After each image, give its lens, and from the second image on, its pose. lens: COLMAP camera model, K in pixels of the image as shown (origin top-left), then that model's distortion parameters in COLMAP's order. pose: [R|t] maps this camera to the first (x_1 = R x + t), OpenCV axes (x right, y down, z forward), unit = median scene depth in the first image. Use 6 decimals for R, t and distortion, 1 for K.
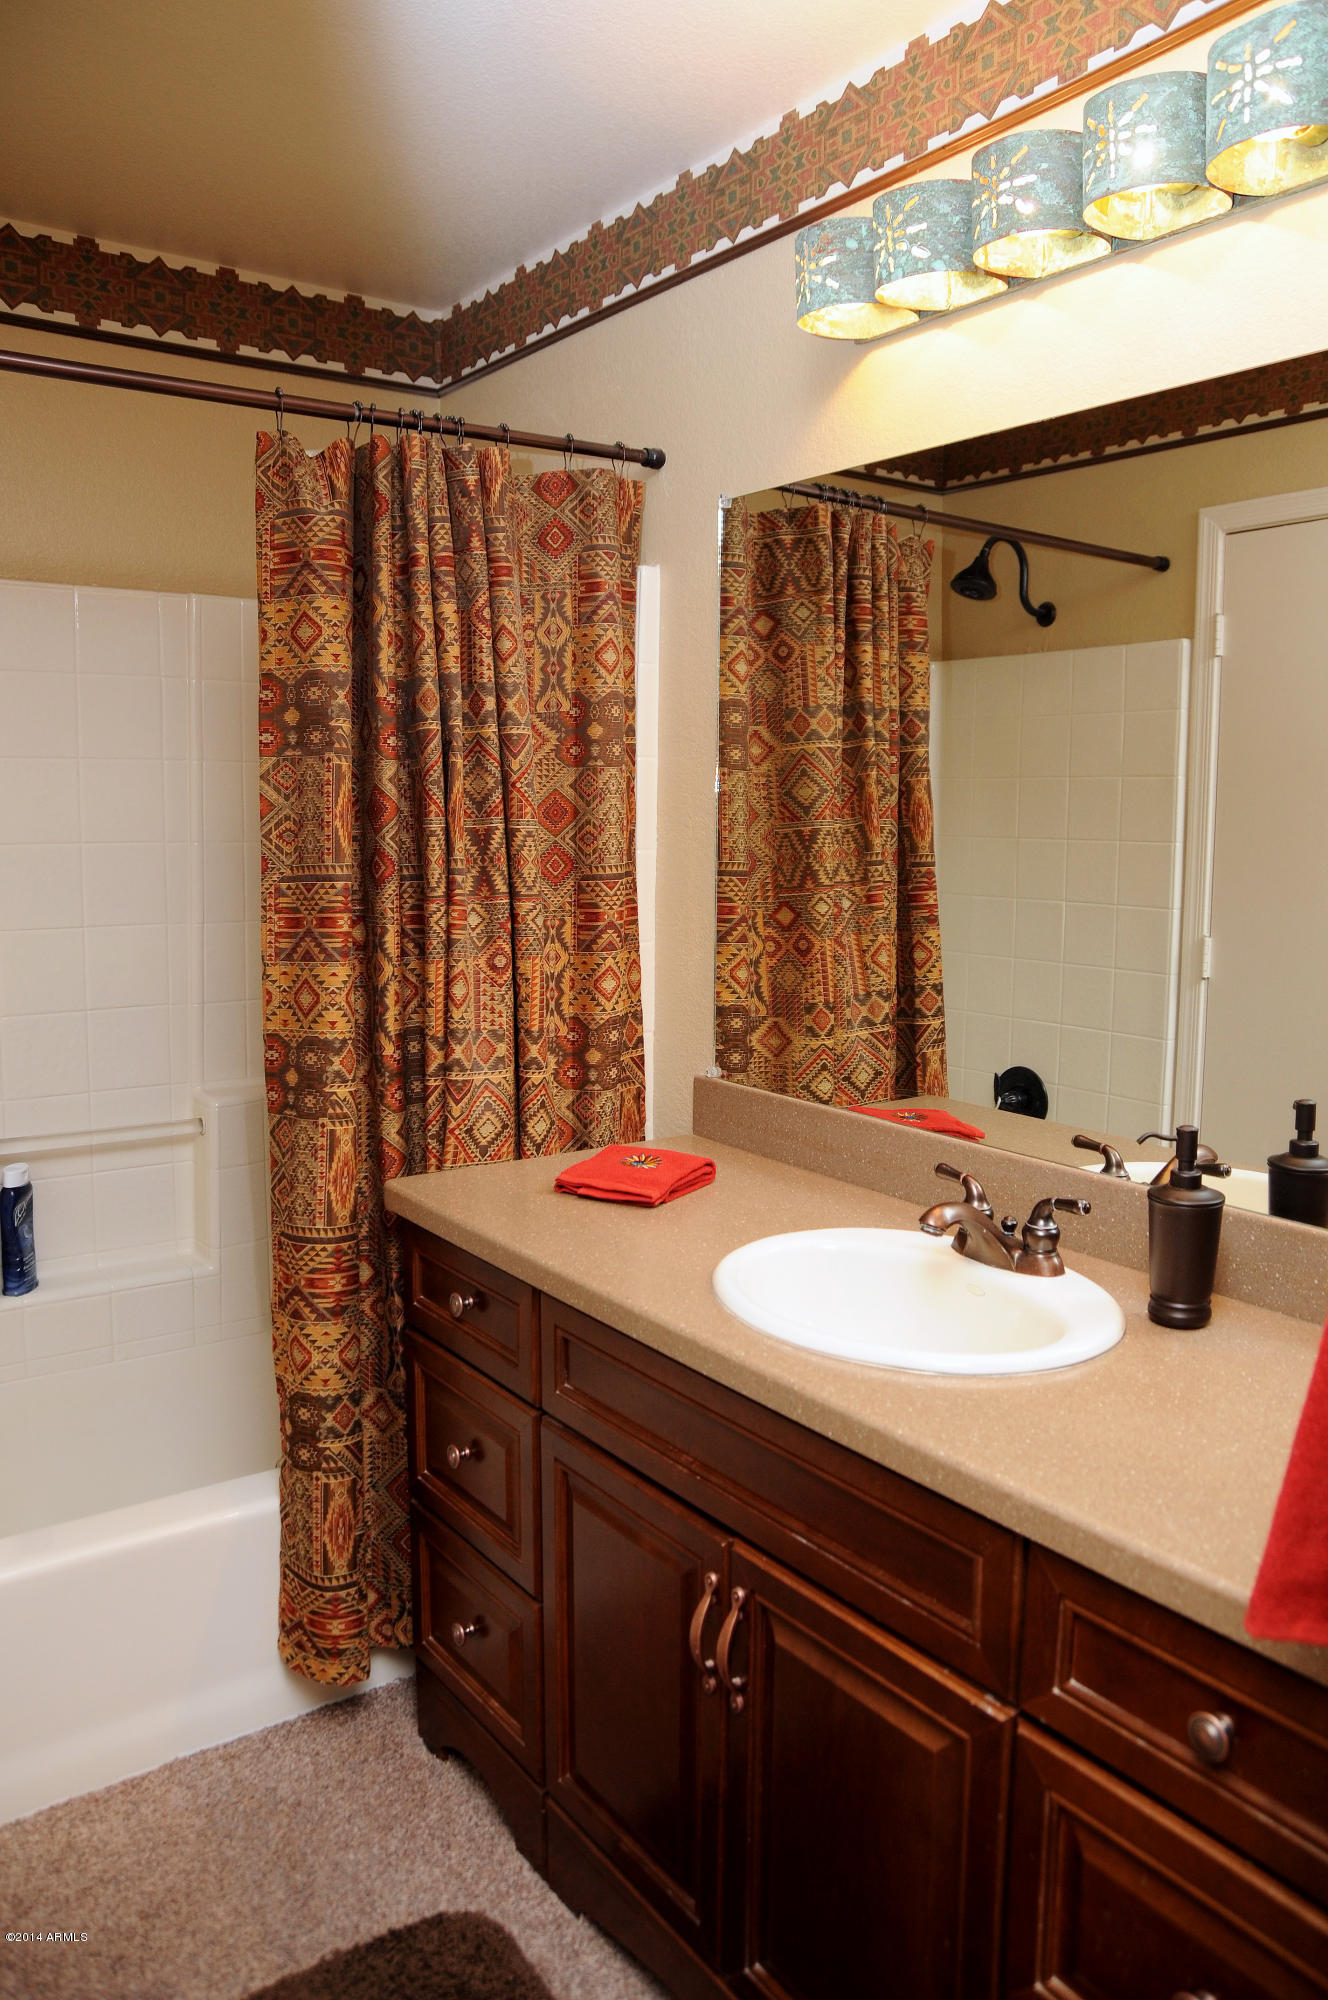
lens RADIAL K [[1463.3, 0, 667.0], [0, 1463.3, 1000.9], [0, 0, 1]] dist [-0.128113, 0.106566]
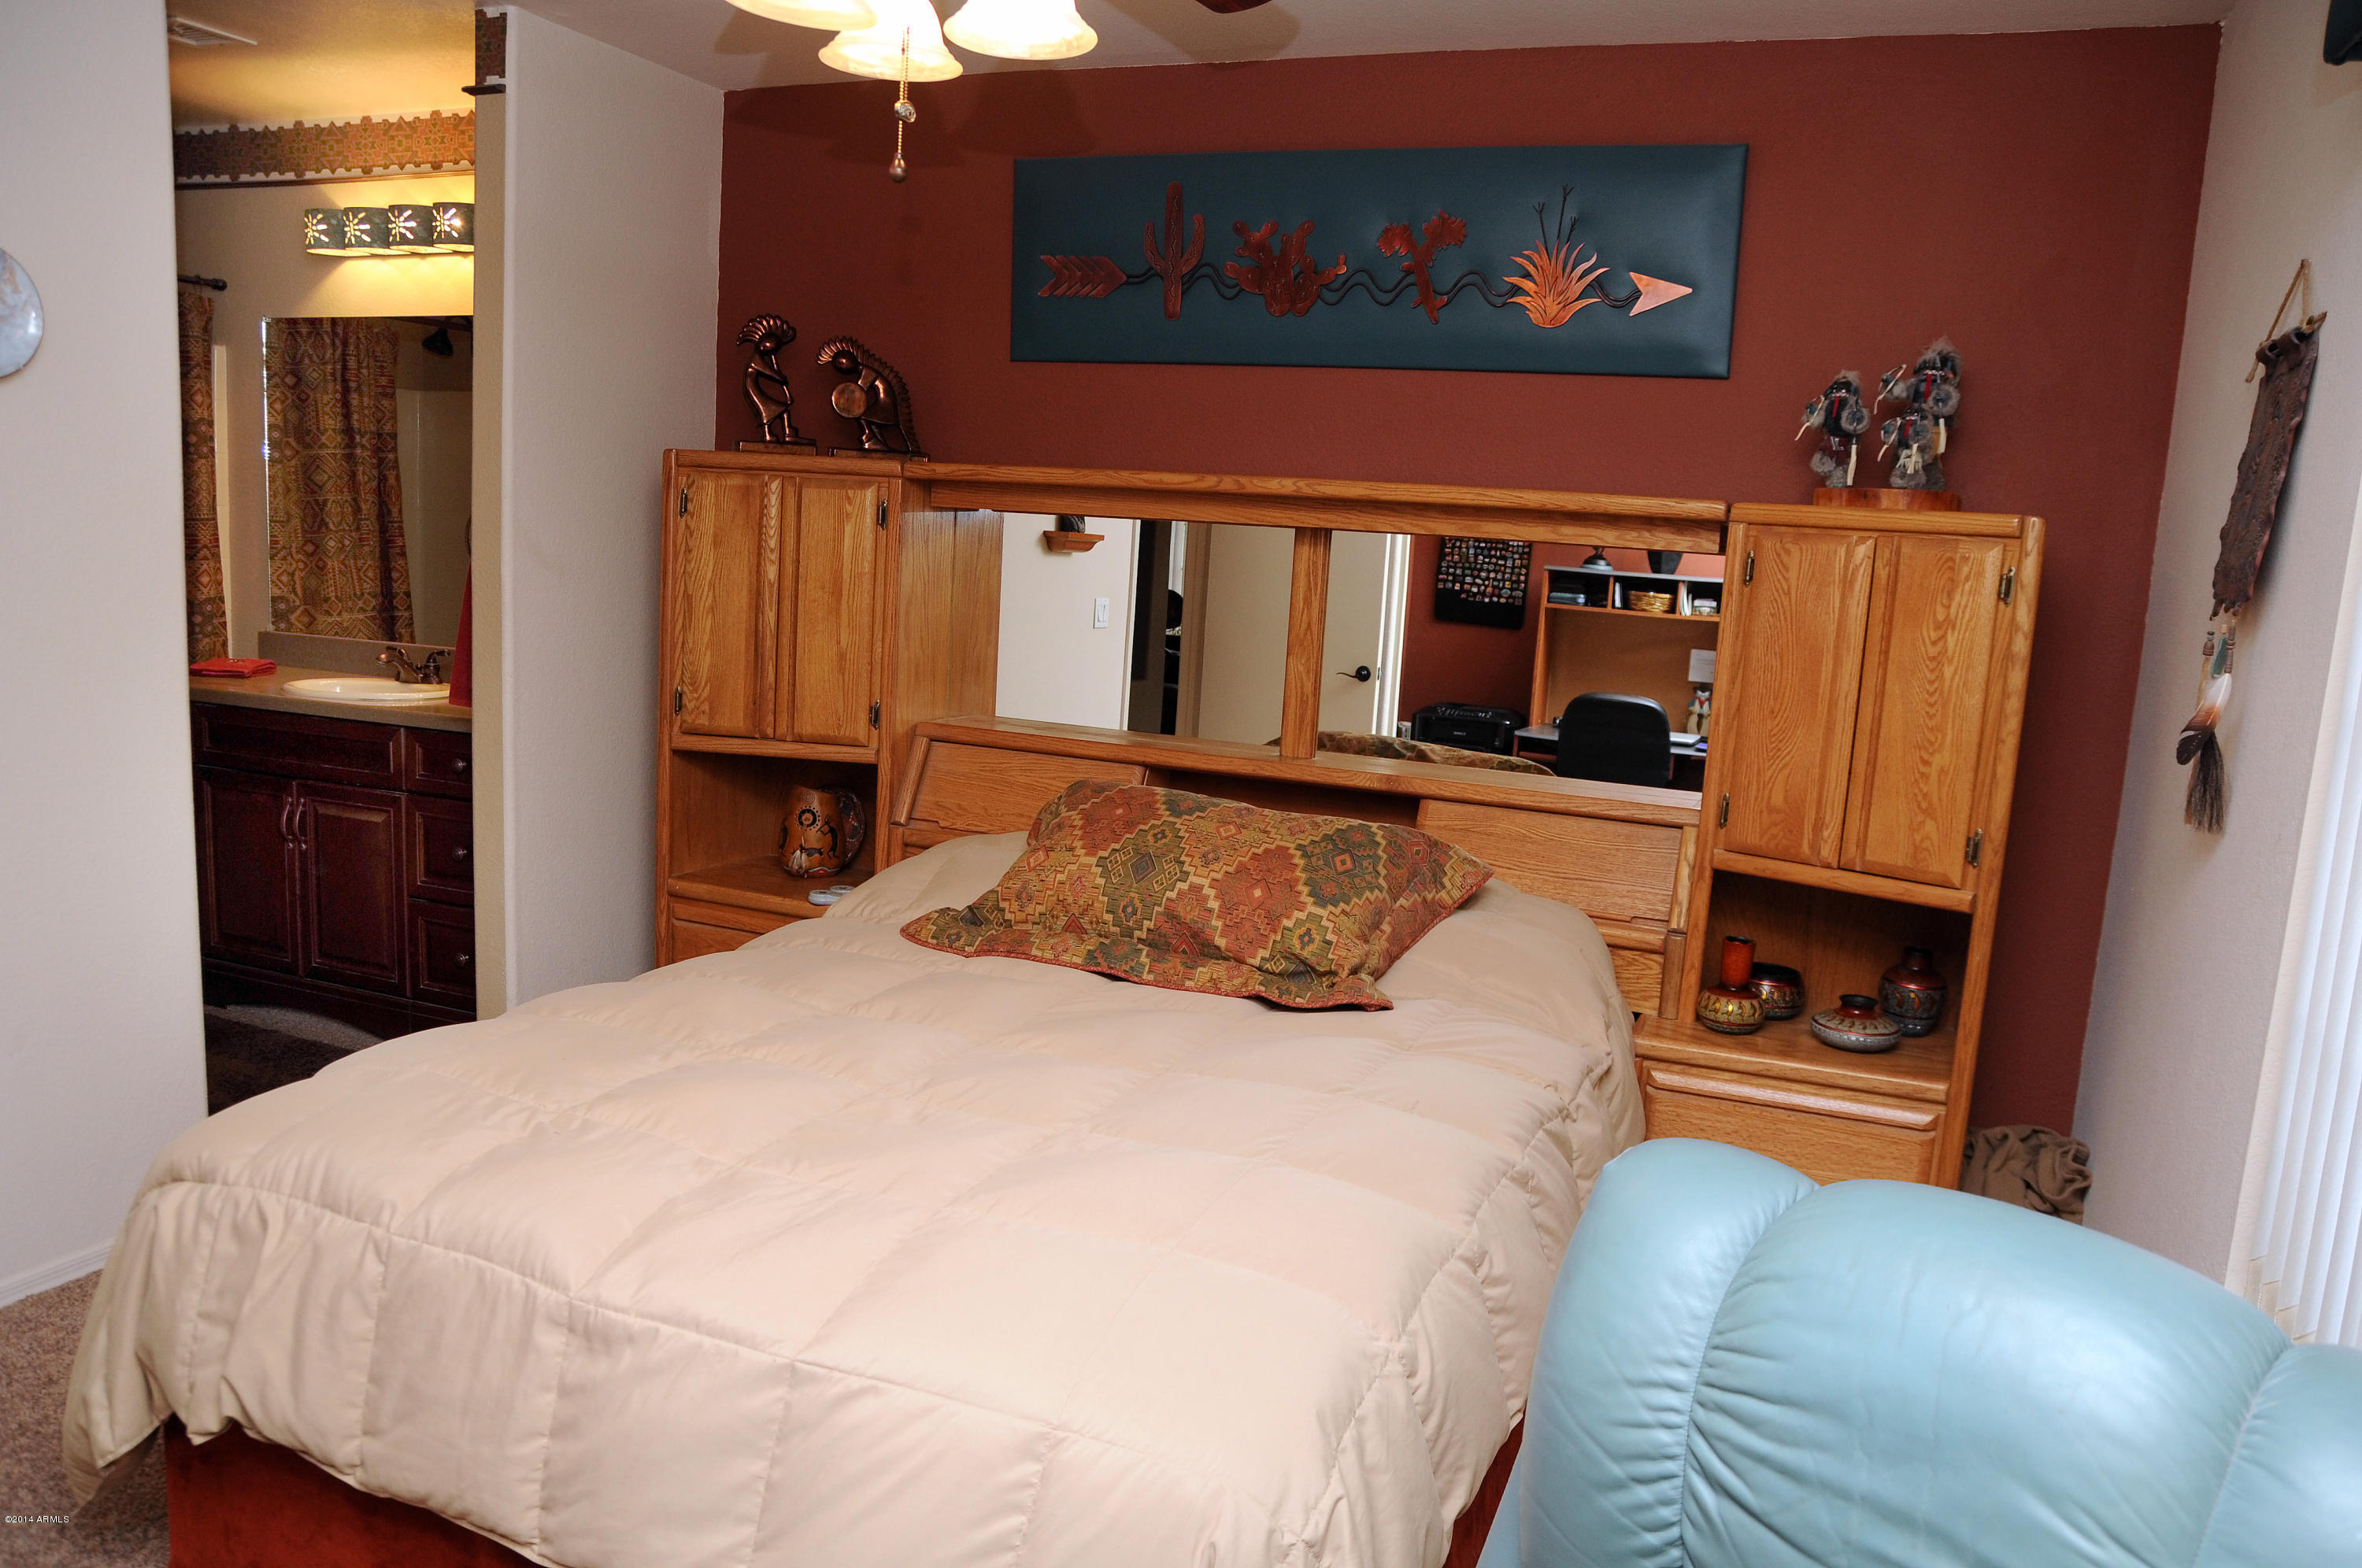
lens RADIAL K [[1727.9, 0, 1206.3], [0, 1727.9, 798.1], [0, 0, 1]] dist [-0.128113, 0.106566]
pose [[0.843025, -0.047266, 0.535794, -0.106274], [0.028690, 0.998665, 0.042958, 0.189542], [-0.537109, -0.020843, 0.843255, -1.304780]]
